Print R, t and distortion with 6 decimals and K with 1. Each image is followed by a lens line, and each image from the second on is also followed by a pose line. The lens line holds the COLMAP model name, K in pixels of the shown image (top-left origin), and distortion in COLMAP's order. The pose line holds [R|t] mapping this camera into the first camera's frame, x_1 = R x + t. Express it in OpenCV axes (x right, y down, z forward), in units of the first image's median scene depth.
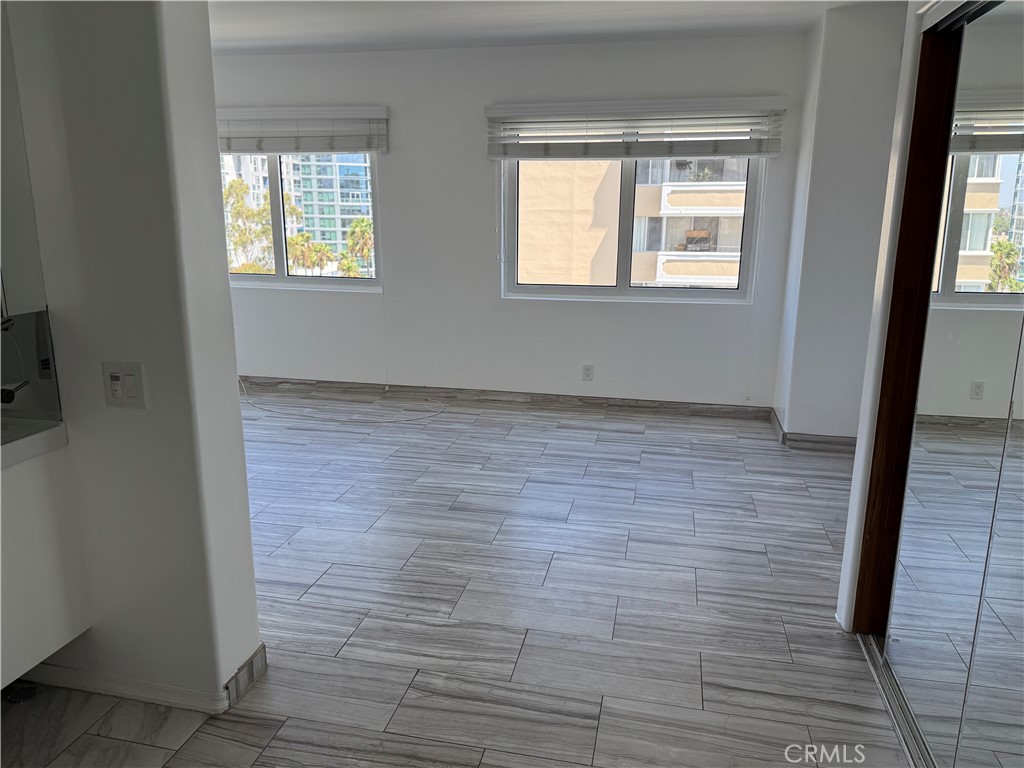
lens RADIAL K [[718.6, 0, 515.6], [0, 718.6, 381.8], [0, 0, 1]] dist [0.074309, -0.108871]
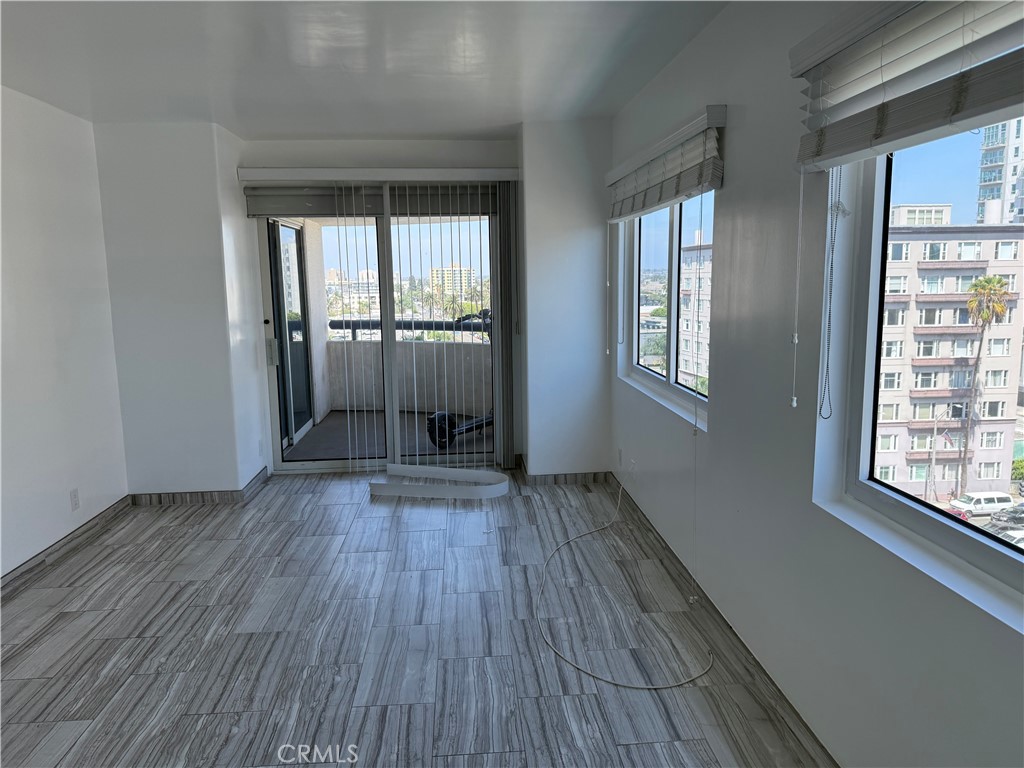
lens RADIAL K [[718.6, 0, 515.6], [0, 718.6, 381.8], [0, 0, 1]] dist [0.074309, -0.108871]
pose [[0.293123, 0.130617, -0.947110, 0.320599], [-0.211039, 0.975029, 0.069152, -0.182097], [0.932492, 0.179607, 0.313369, 0.722990]]
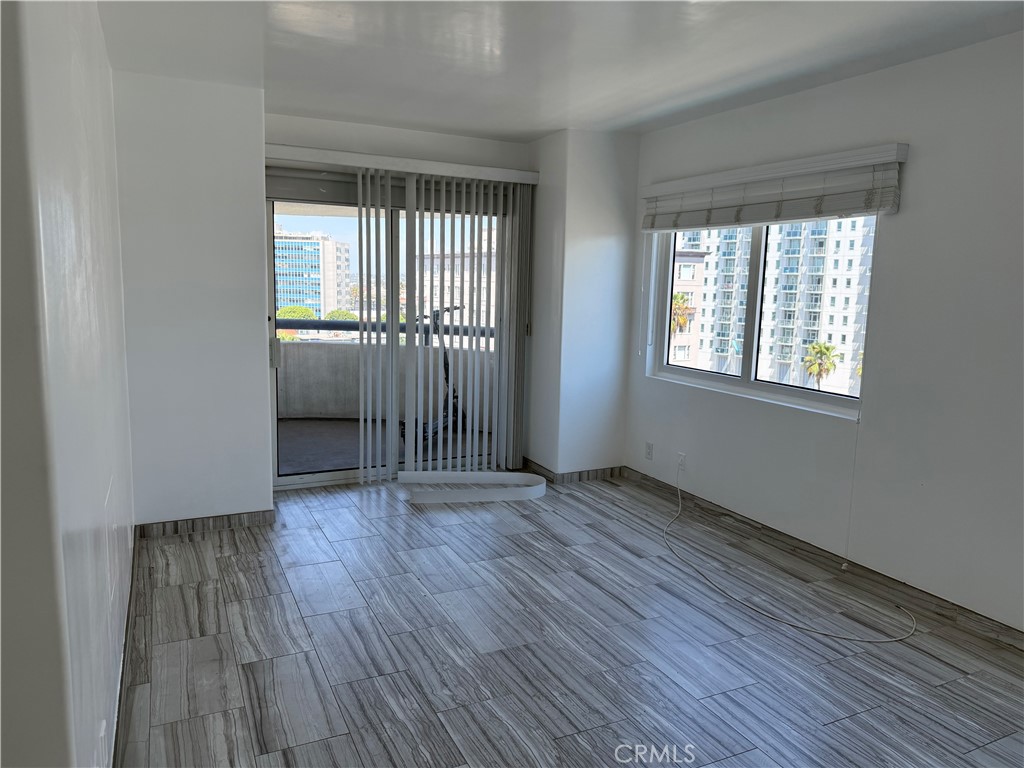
lens RADIAL K [[714.3, 0, 517.4], [0, 714.3, 383.7], [0, 0, 1]] dist [0.067071, -0.110890]
pose [[0.624981, 0.121277, -0.771162, 0.128437], [-0.207708, 0.978083, -0.014516, -0.089224], [0.752500, 0.169248, 0.636474, 0.367331]]
